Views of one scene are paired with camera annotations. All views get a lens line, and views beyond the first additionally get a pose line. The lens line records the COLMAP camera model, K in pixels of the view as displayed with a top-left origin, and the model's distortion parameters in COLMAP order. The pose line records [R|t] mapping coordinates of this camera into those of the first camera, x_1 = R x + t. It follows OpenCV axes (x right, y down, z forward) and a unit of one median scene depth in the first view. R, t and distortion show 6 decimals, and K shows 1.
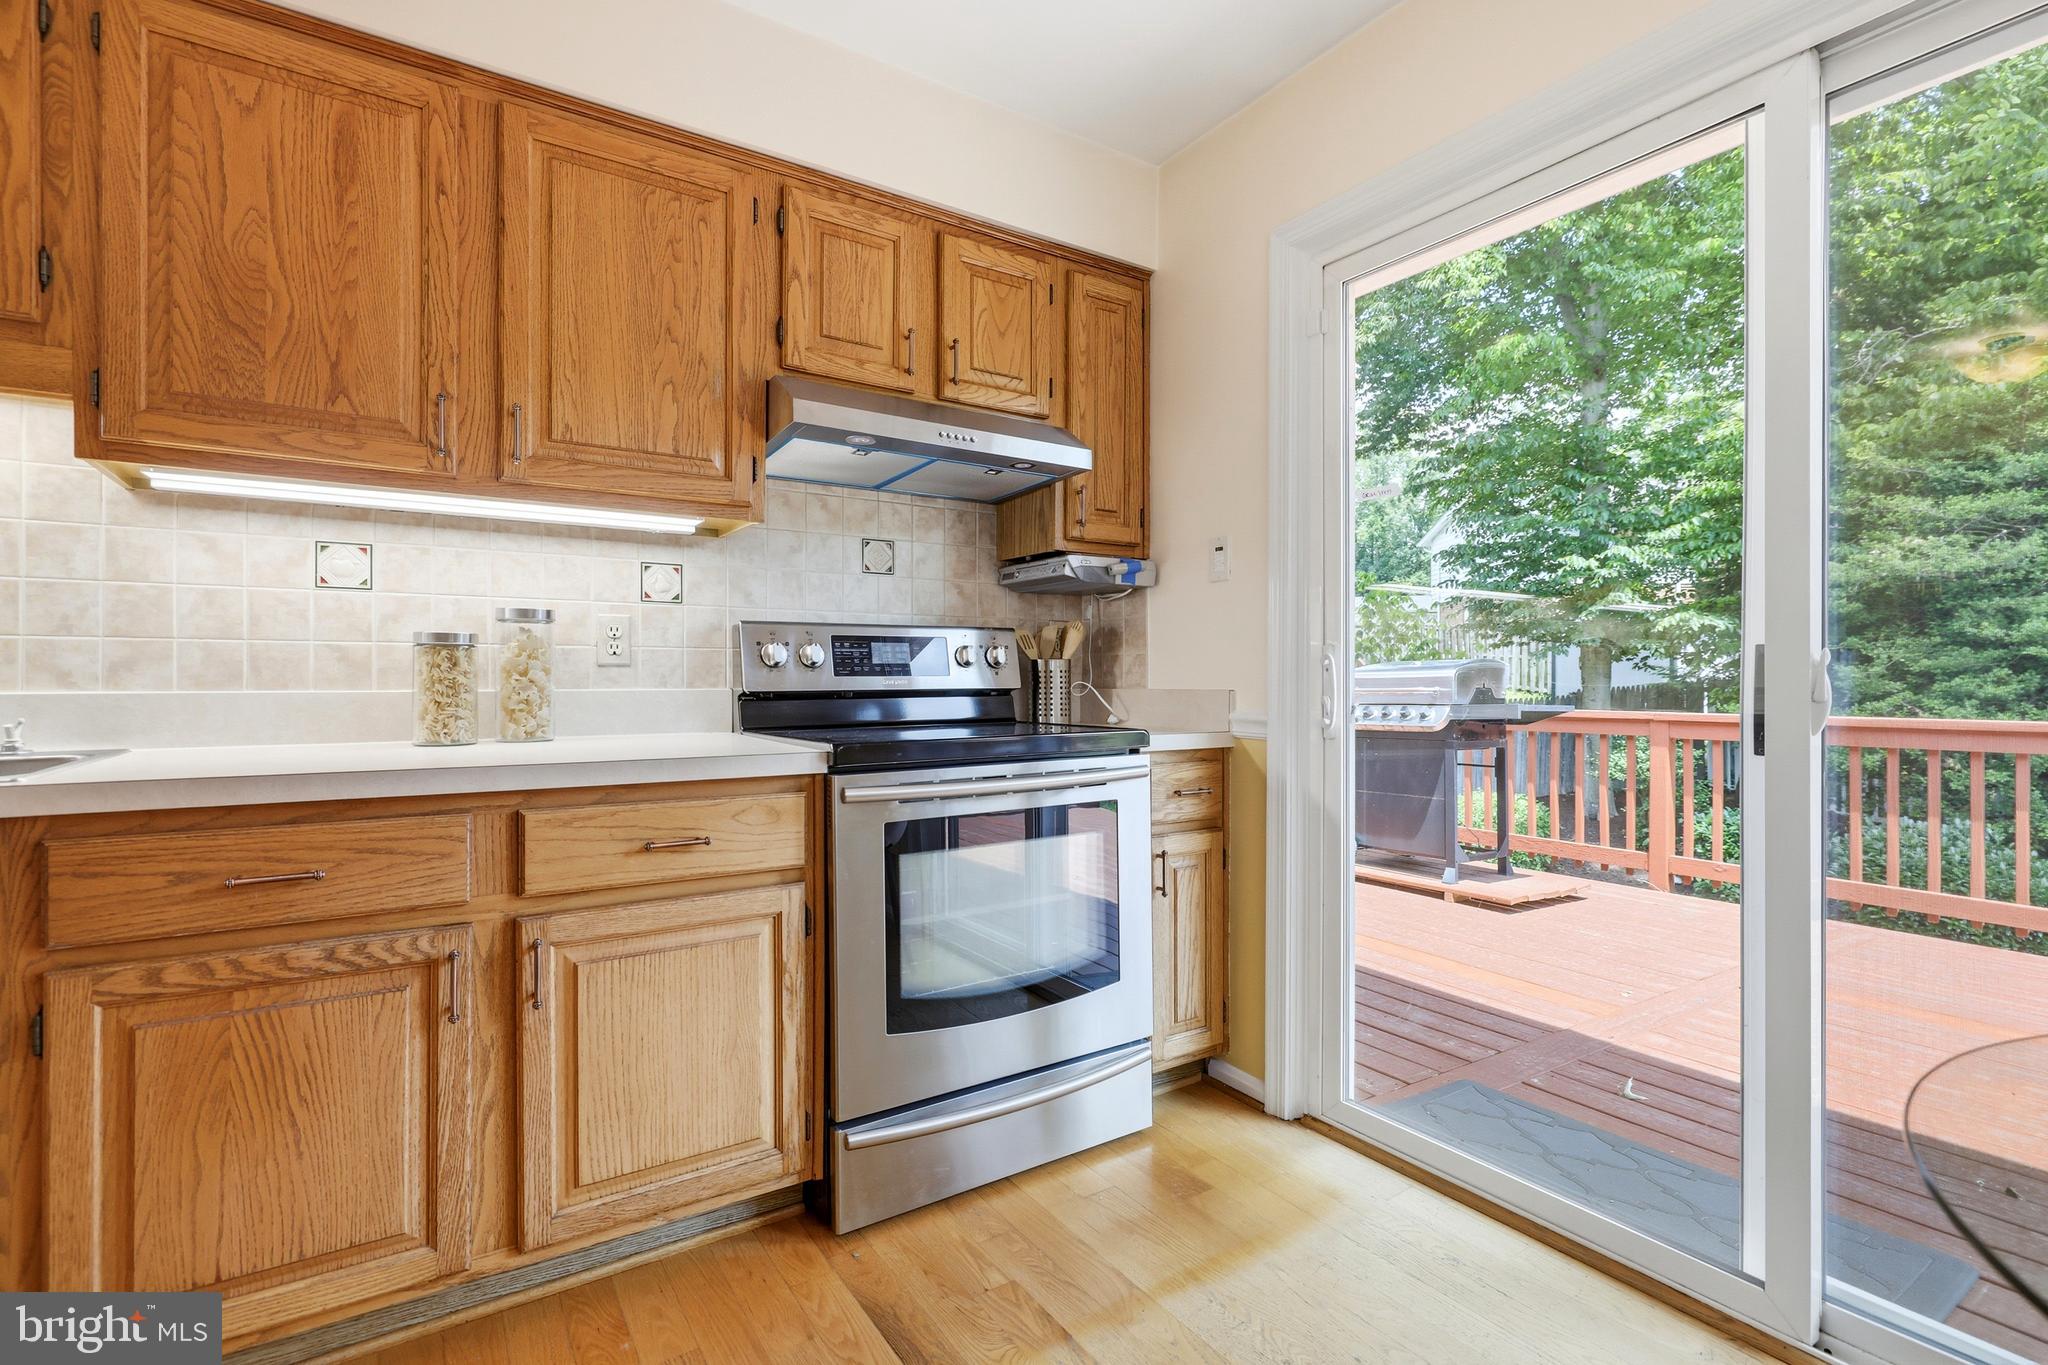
lens RADIAL K [[941.0, 0, 1013.5], [0, 941.0, 679.4], [0, 0, 1]] dist [-0.007199, 0.001052]
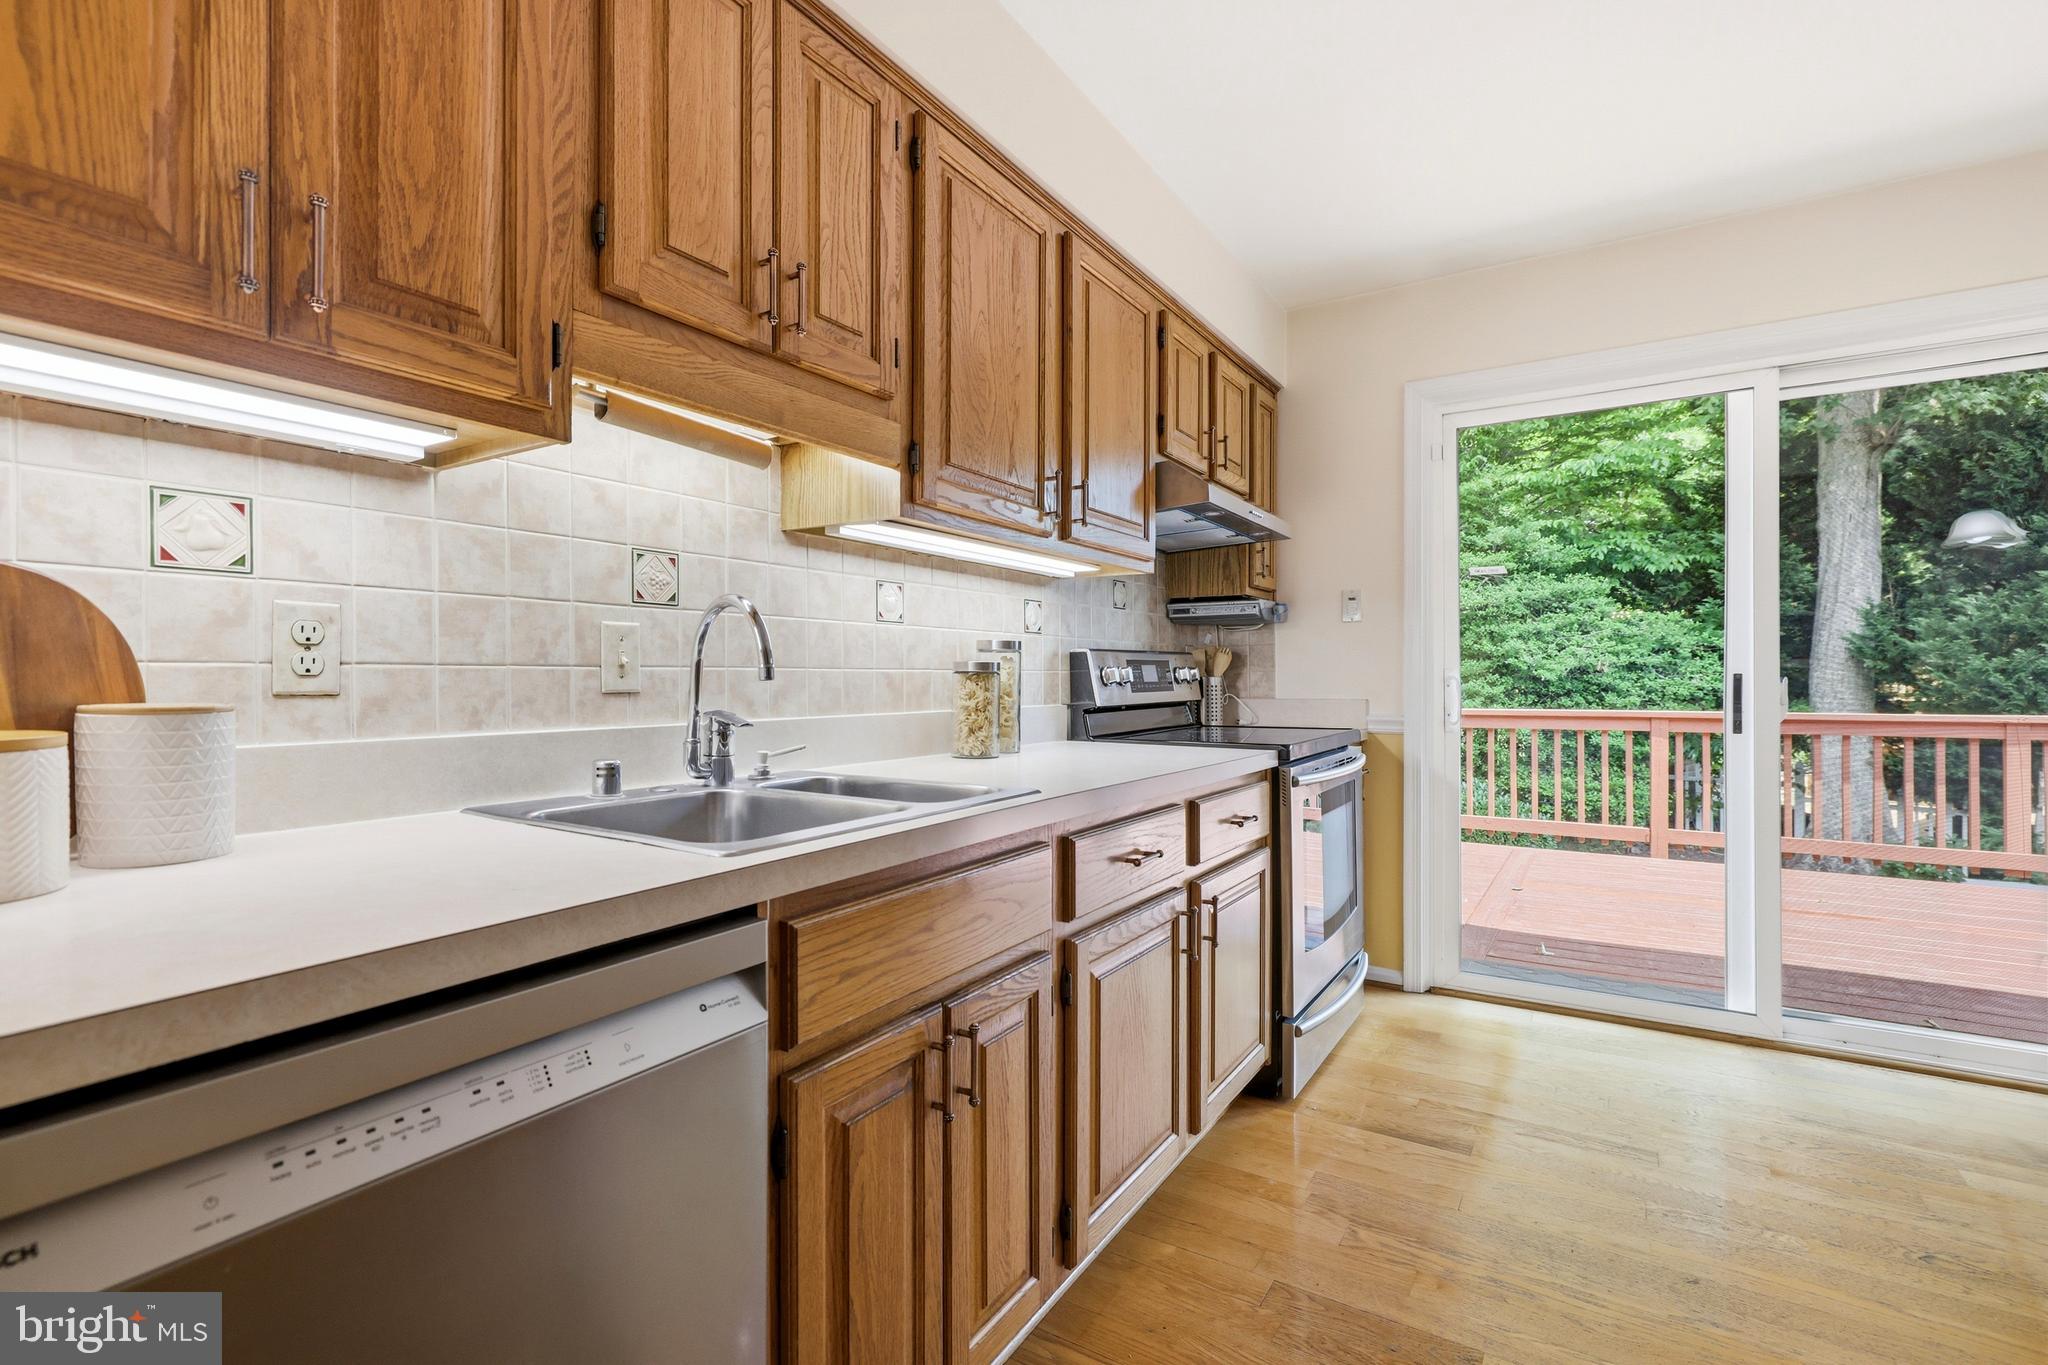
lens RADIAL K [[941.0, 0, 991.1], [0, 941.0, 683.9], [0, 0, 1]] dist [-0.007199, 0.001052]
pose [[0.917376, -0.008086, 0.397941, -1.036362], [0.007809, 0.999967, 0.002318, -0.023925], [-0.397946, 0.000981, 0.917408, -0.085917]]
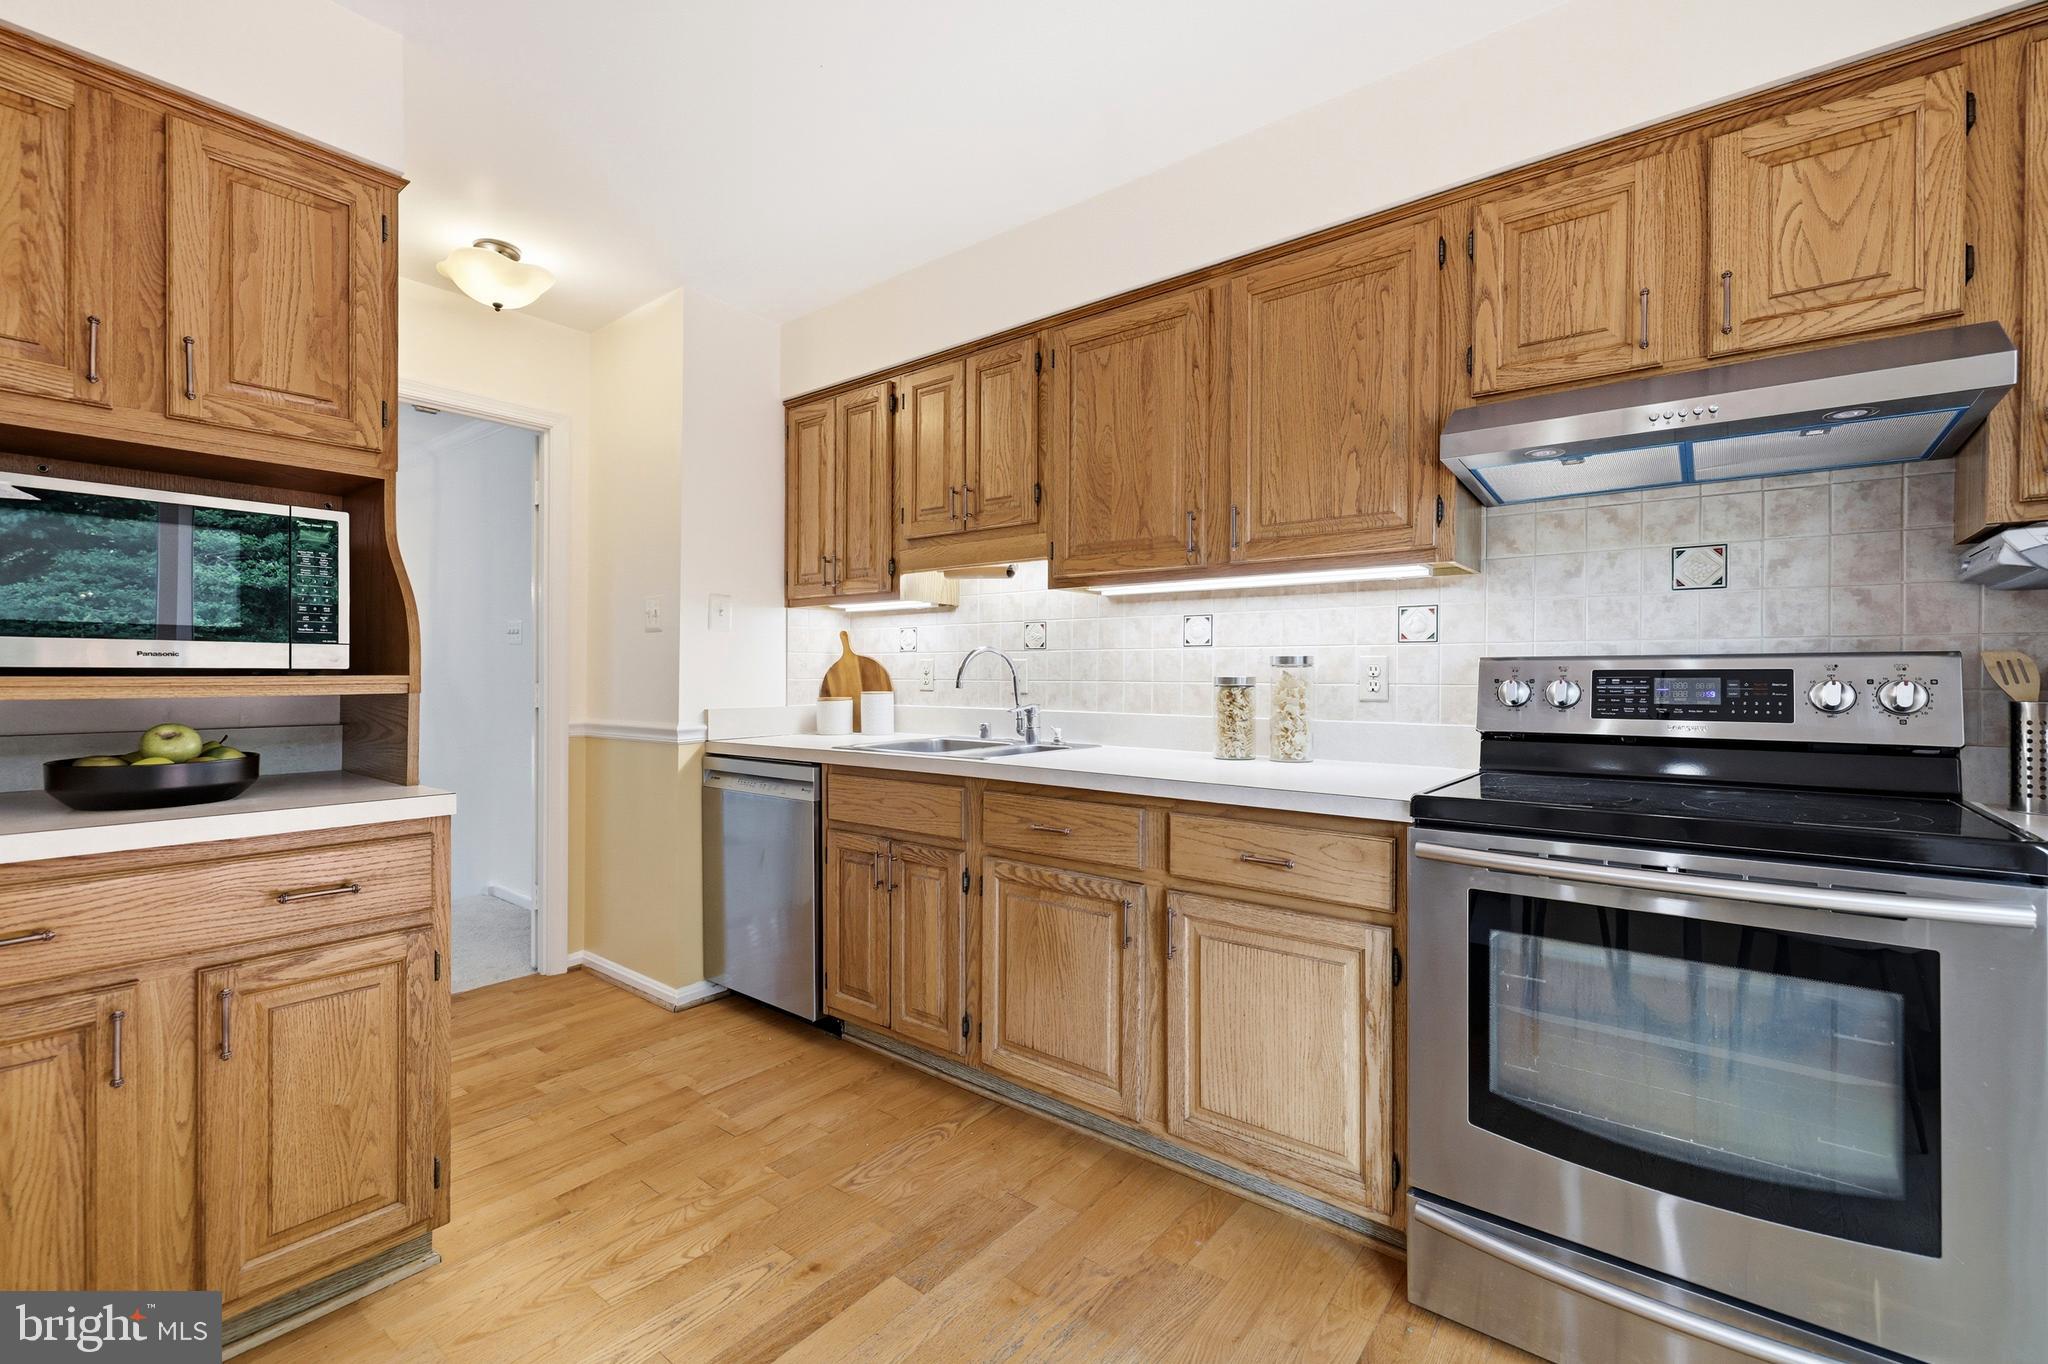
lens RADIAL K [[882.5, 0, 1018.0], [0, 882.5, 675.4], [0, 0, 1]] dist [-0.003318, -0.001213]
pose [[0.306972, -0.000168, -0.951719, 0.506029], [-0.005529, 0.999983, -0.001960, -0.046150], [0.951703, 0.005863, 0.306966, 0.302811]]
